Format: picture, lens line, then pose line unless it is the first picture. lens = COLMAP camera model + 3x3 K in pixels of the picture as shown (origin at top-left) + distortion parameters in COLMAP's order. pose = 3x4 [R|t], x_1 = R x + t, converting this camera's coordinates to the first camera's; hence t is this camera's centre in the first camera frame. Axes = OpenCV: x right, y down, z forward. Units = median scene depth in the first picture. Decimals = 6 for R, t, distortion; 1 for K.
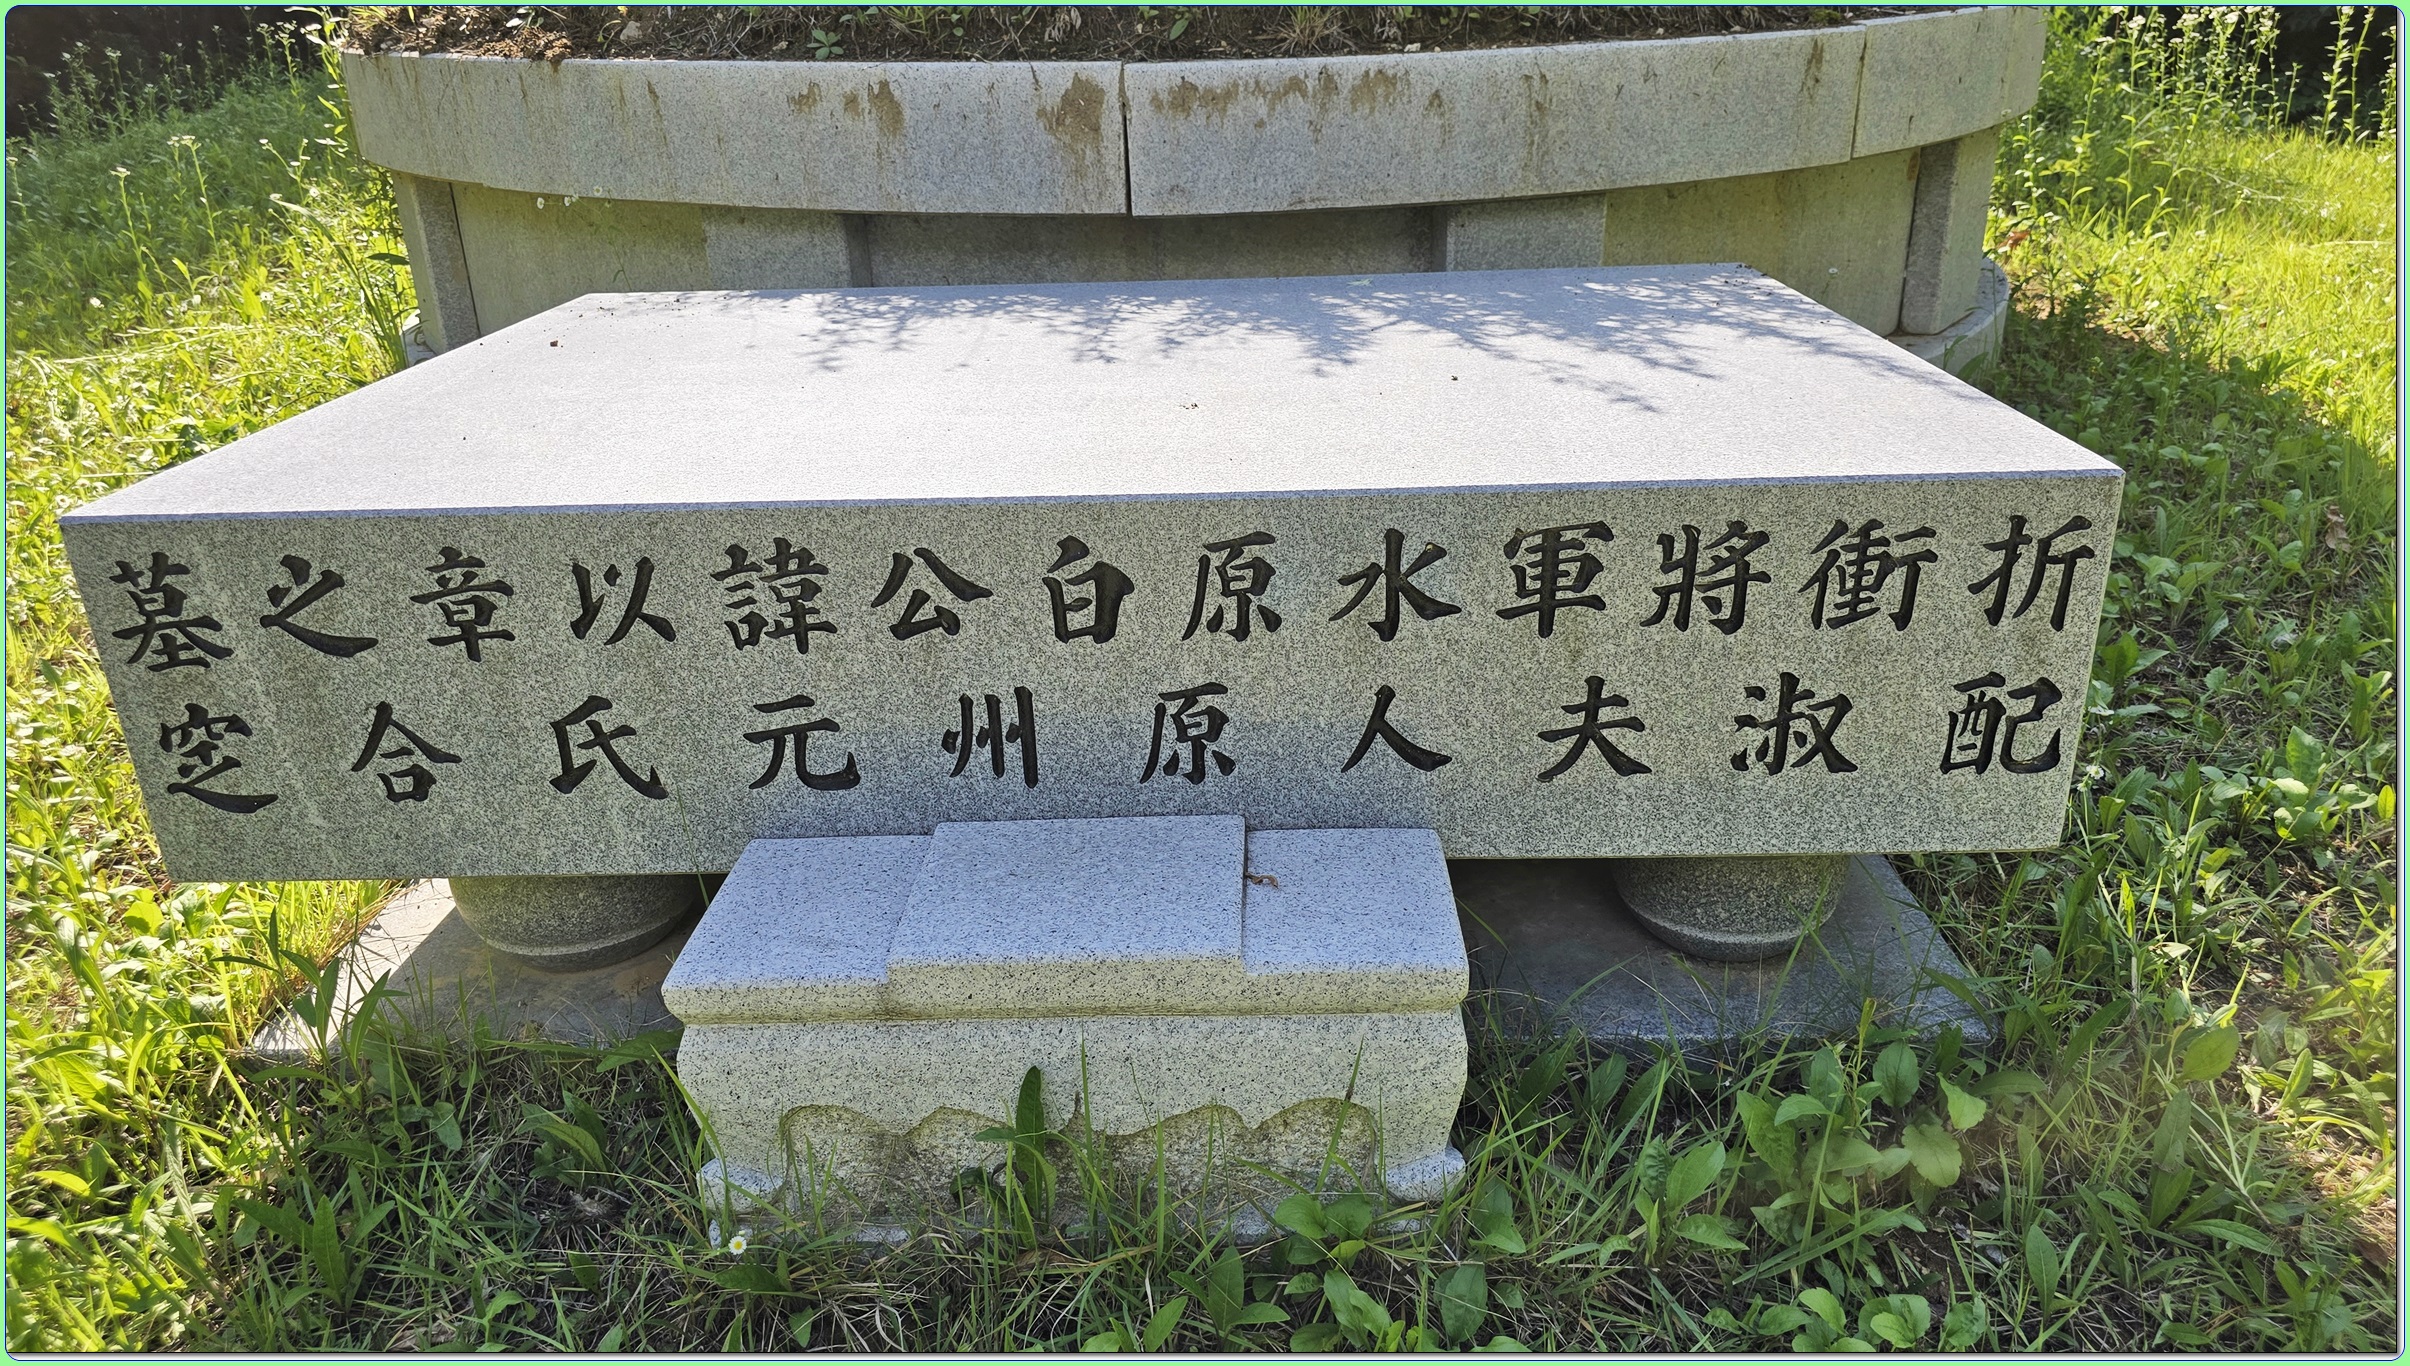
lens RADIAL K [[1630.6, 0, 1223.4], [0, 1630.6, 683.6], [0, 0, 1]] dist [0.088108, -0.129683]
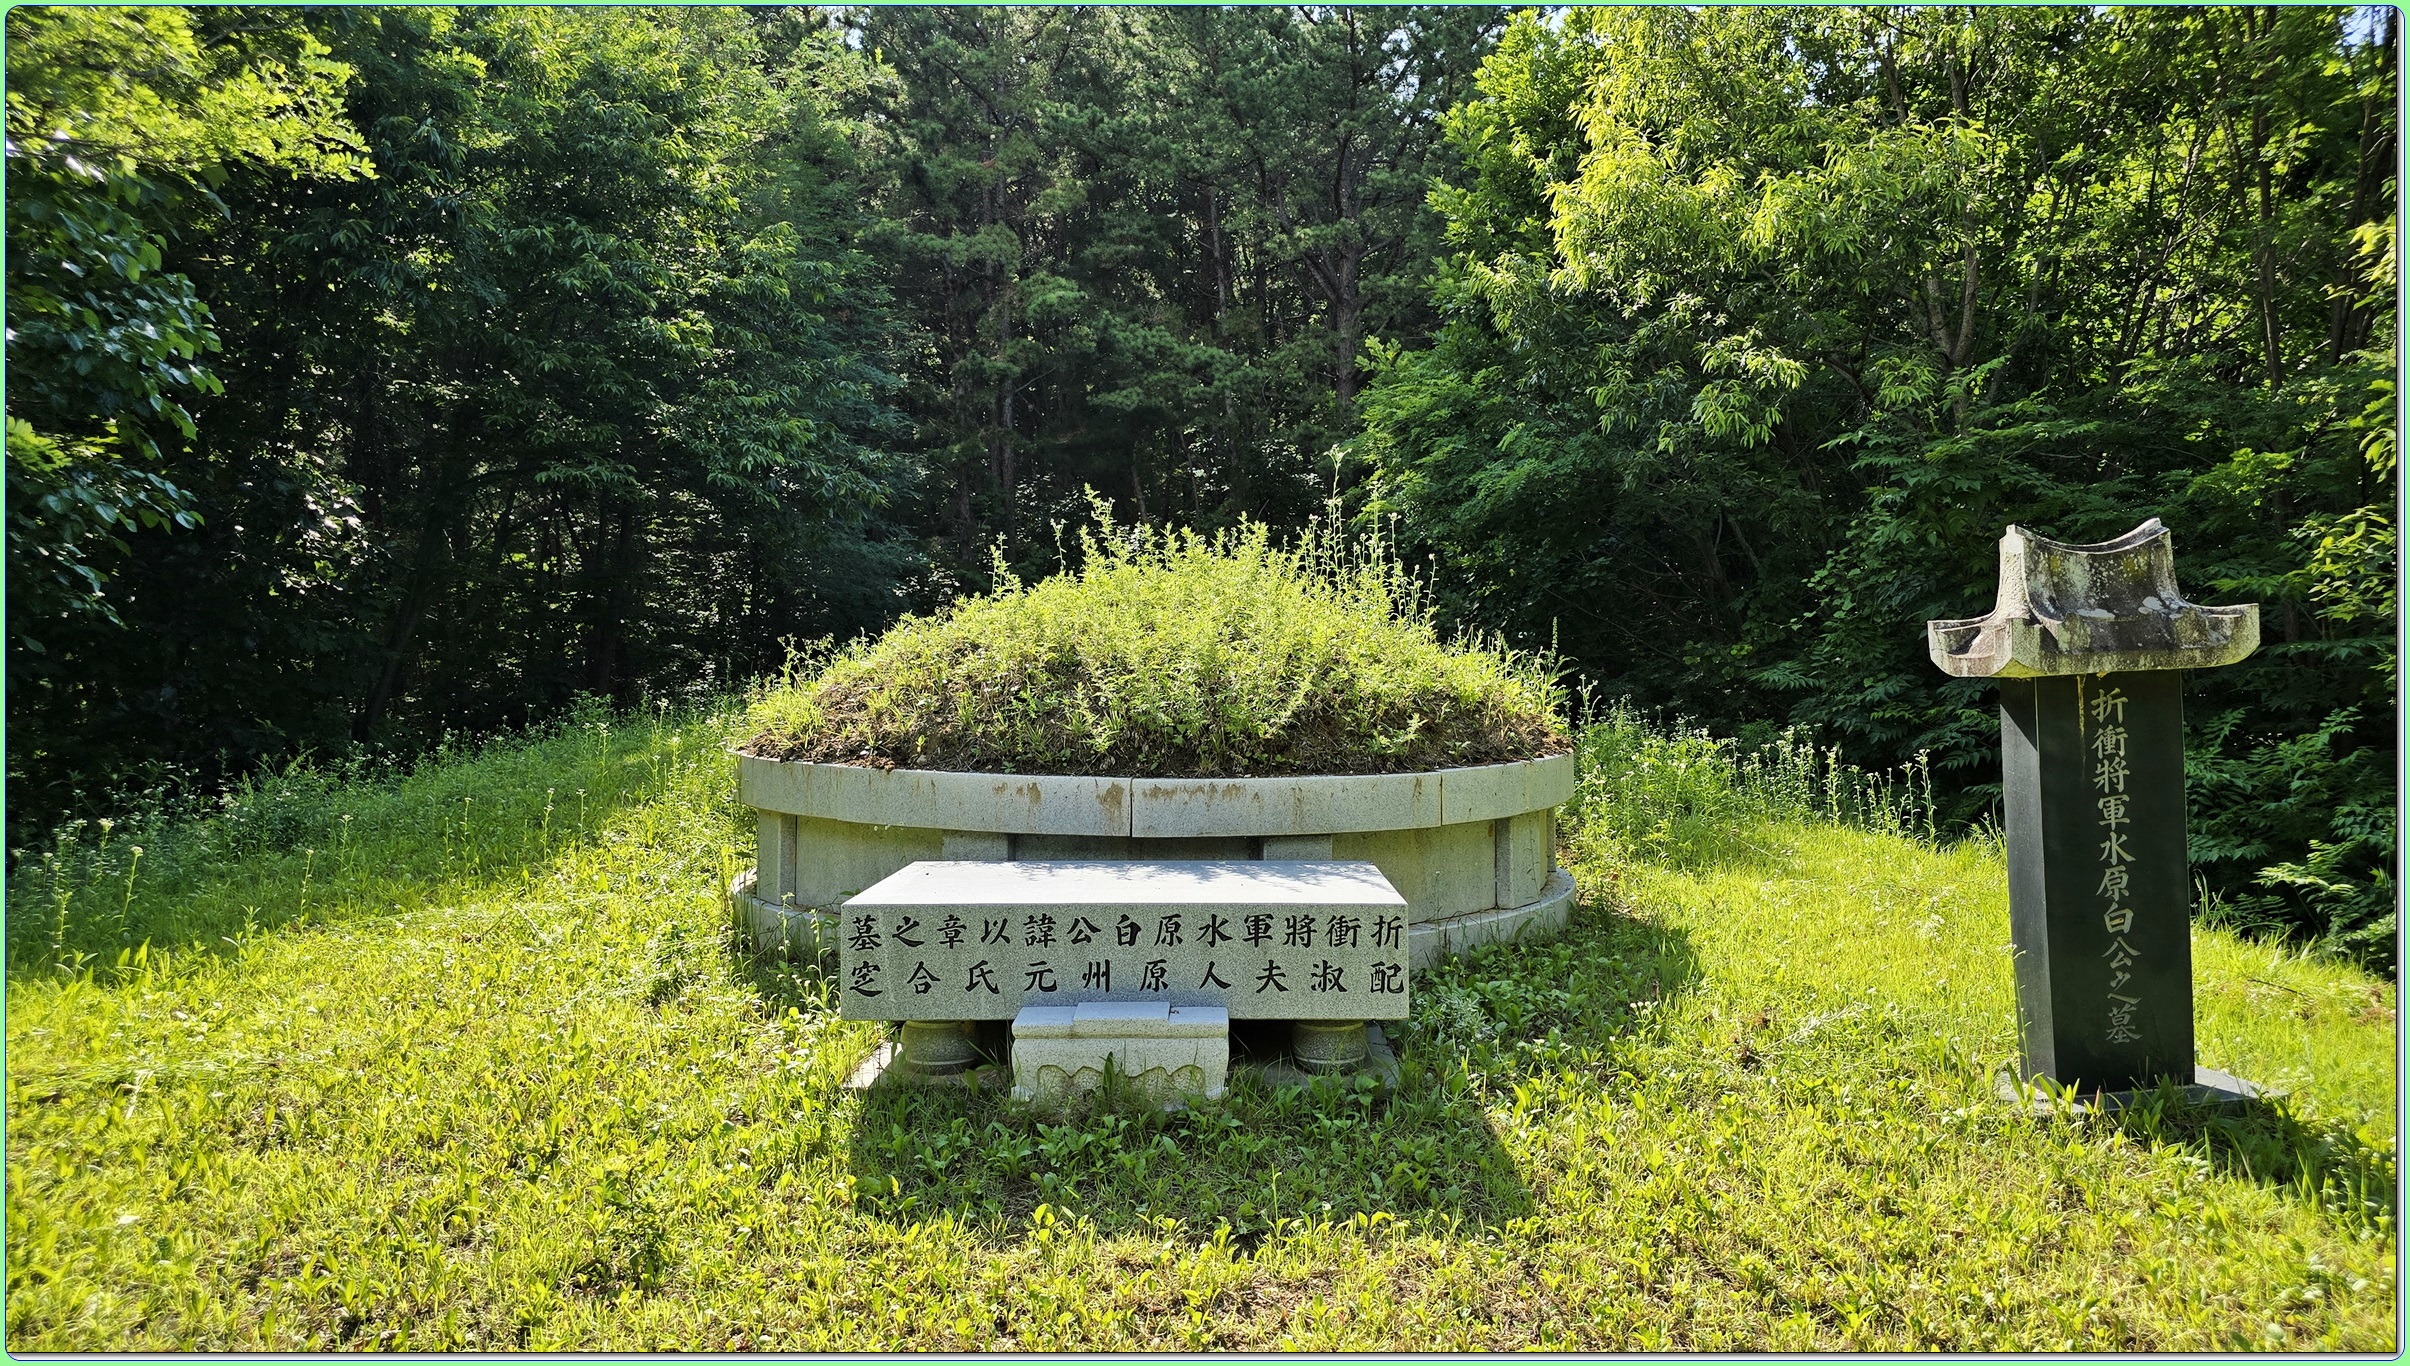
lens RADIAL K [[1630.6, 0, 1223.4], [0, 1630.6, 683.6], [0, 0, 1]] dist [0.088108, -0.129683]
pose [[0.999108, 0.031363, 0.028269, 0.006619], [-0.018298, 0.924997, -0.379533, 0.774543], [-0.038052, 0.378677, 0.924746, -2.448070]]
